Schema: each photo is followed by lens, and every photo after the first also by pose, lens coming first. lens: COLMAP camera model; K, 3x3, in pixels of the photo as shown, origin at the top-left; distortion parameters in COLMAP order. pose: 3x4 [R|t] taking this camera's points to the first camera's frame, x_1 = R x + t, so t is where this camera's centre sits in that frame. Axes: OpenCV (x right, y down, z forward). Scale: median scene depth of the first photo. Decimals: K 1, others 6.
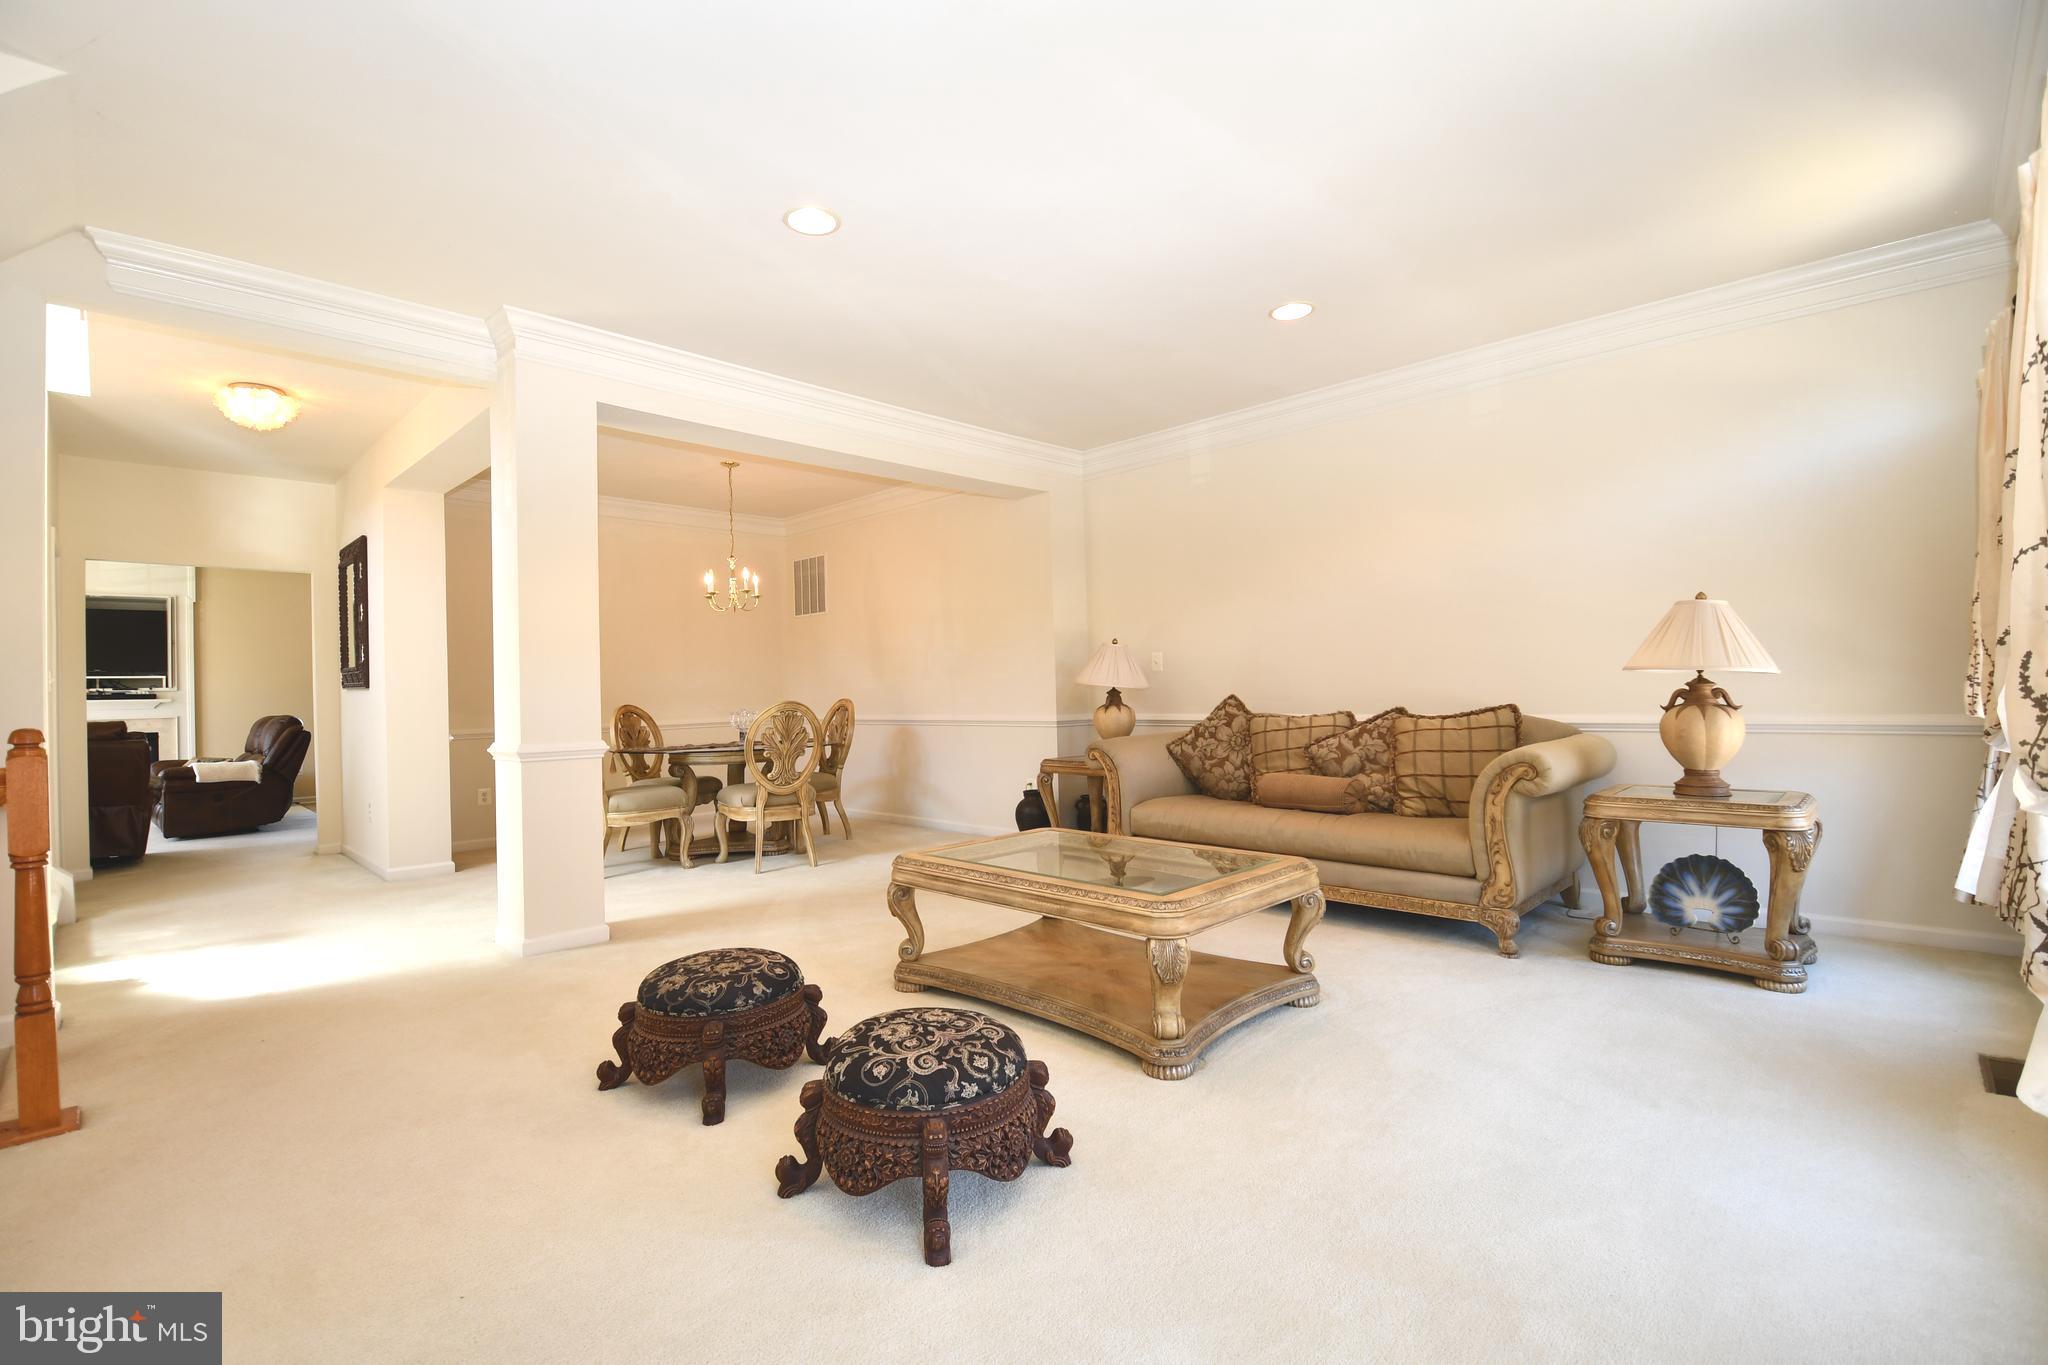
lens RADIAL K [[942.0, 0, 1029.1], [0, 942.0, 685.4], [0, 0, 1]] dist [-0.003789, -0.001546]
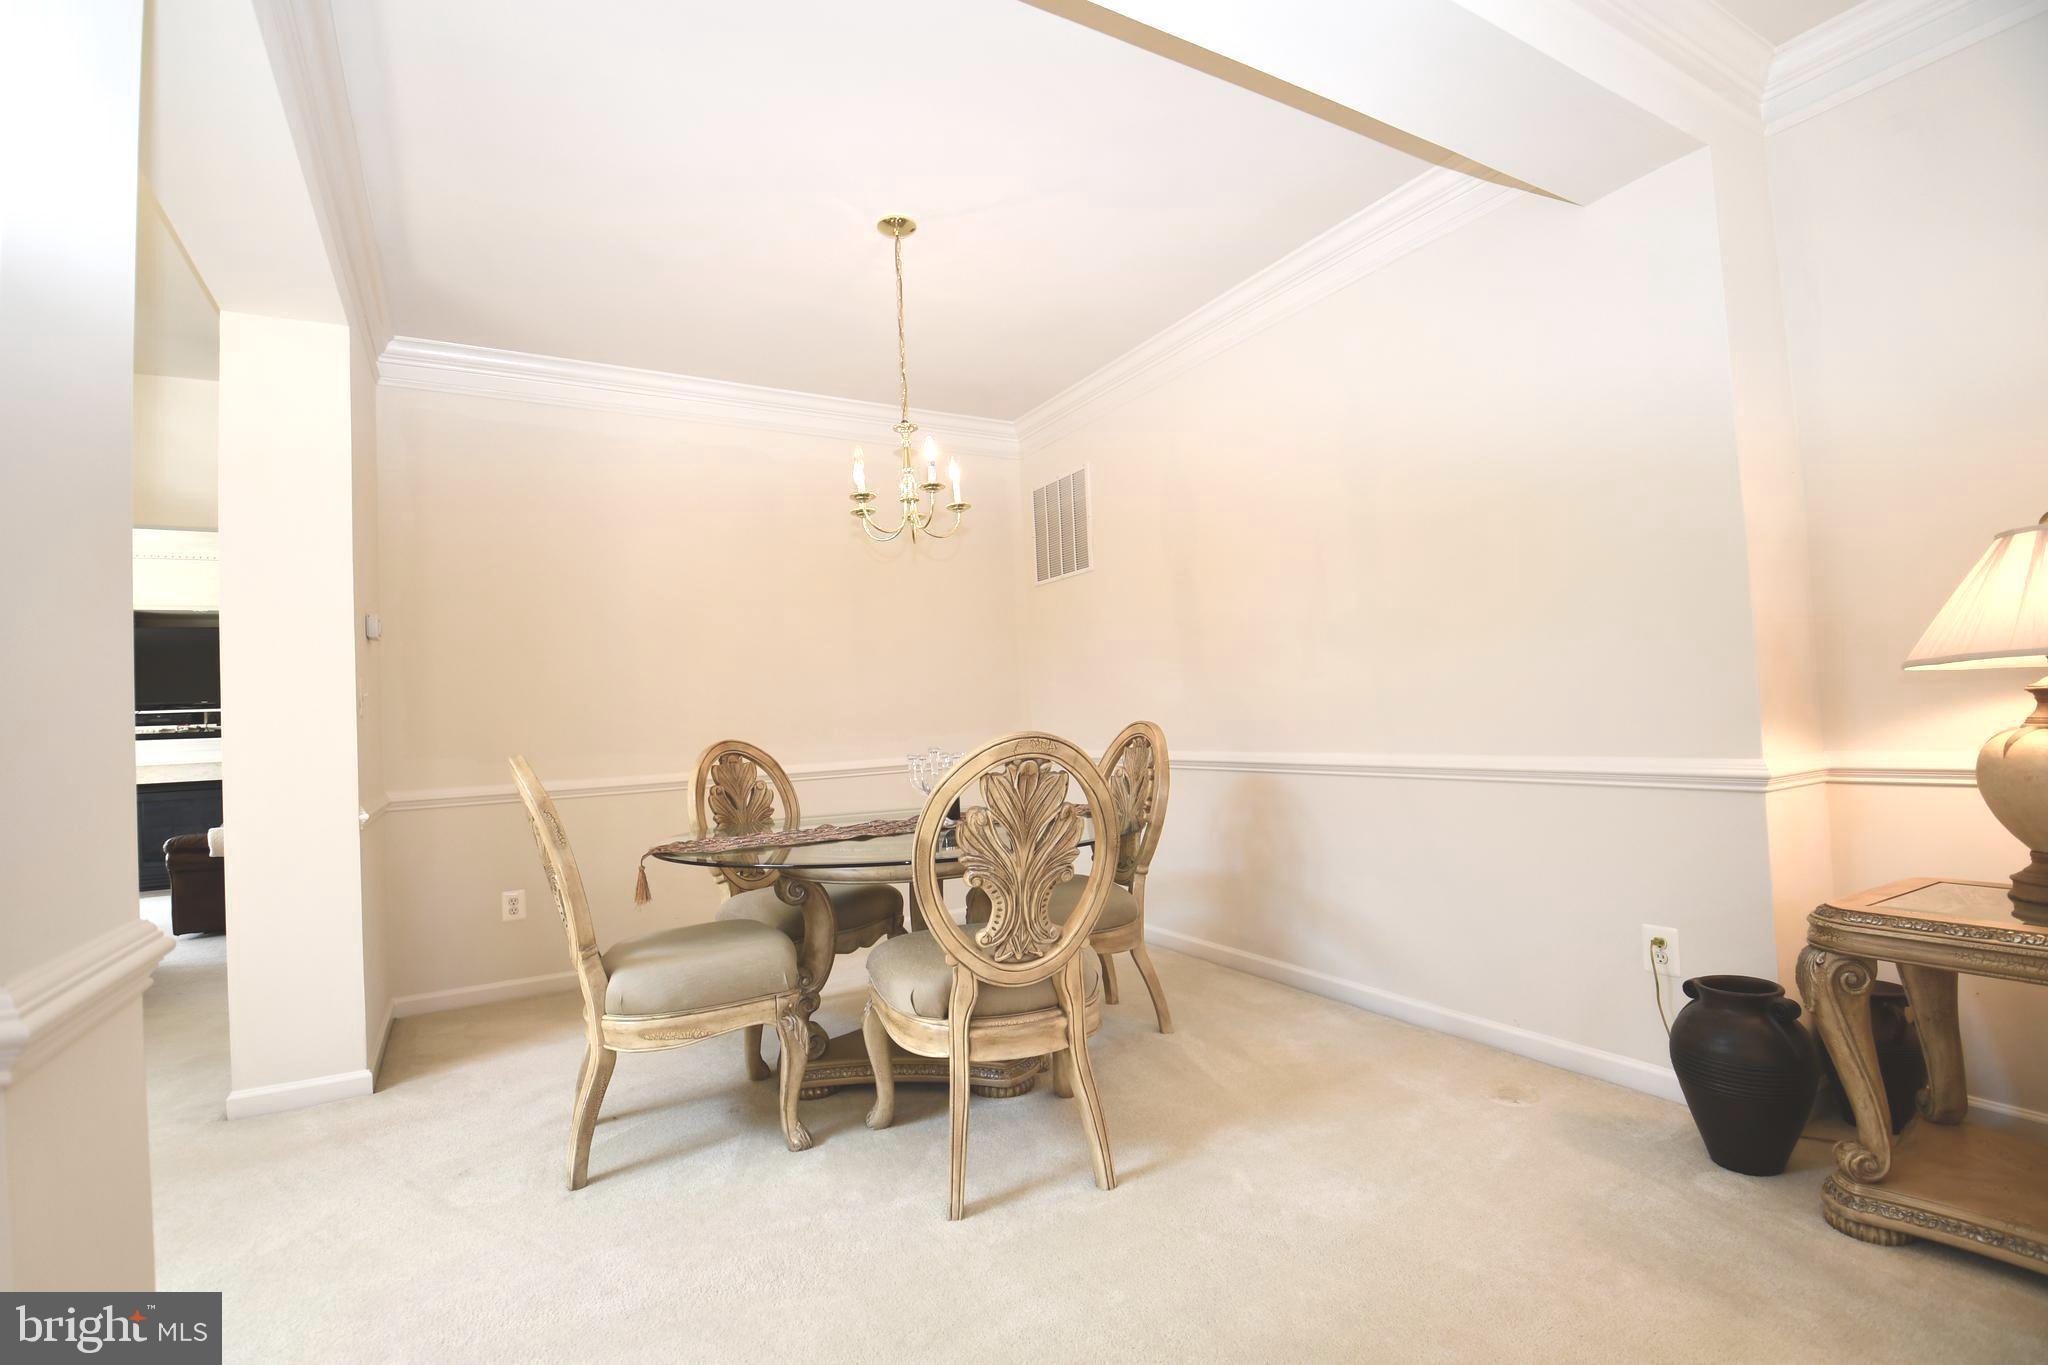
lens RADIAL K [[942.0, 0, 1029.1], [0, 942.0, 685.4], [0, 0, 1]] dist [-0.003789, -0.001546]
pose [[0.968209, -0.027771, -0.248595, -0.160774], [0.022615, 0.999466, -0.023574, 0.007249], [0.249117, 0.017202, 0.968321, 0.636020]]
